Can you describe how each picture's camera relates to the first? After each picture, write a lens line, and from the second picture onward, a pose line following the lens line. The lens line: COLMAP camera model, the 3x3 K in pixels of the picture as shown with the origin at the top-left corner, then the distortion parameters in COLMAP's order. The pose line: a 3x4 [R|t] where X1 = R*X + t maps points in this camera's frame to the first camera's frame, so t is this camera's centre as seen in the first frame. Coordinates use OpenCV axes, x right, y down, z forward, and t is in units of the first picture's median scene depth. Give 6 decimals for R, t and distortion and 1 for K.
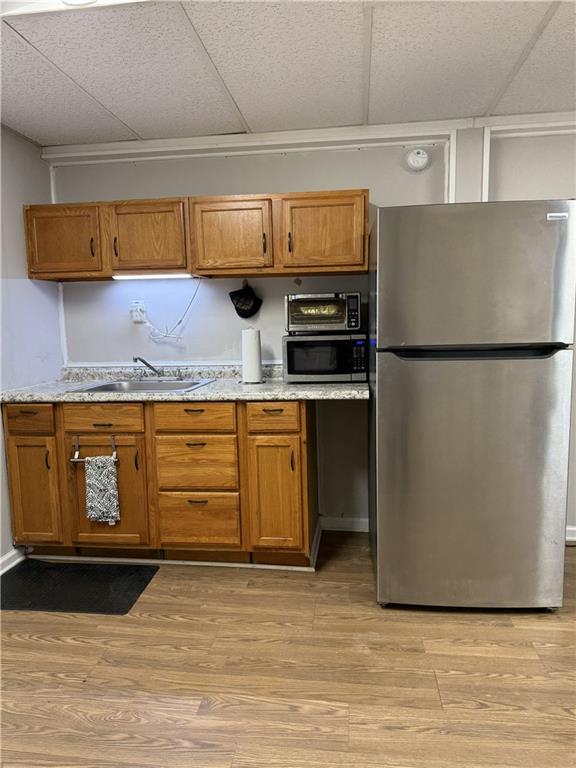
lens RADIAL K [[530.6, 0, 289.5], [0, 530.6, 380.7], [0, 0, 1]] dist [0.000689, -0.012686]
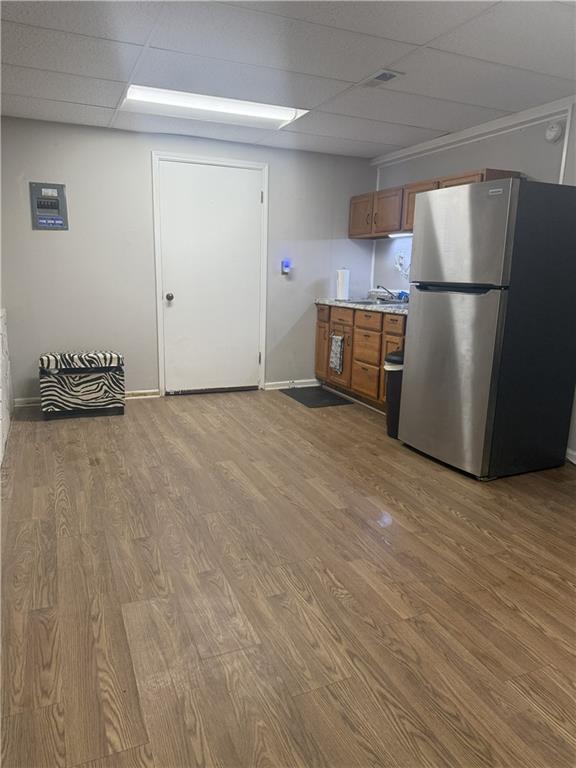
lens RADIAL K [[530.6, 0, 286.1], [0, 530.6, 386.3], [0, 0, 1]] dist [0.000689, -0.012686]
pose [[0.512782, 0.216926, -0.830661, 1.163681], [-0.123034, 0.976132, 0.178964, 0.002079], [0.849657, 0.010430, 0.527233, -0.149752]]
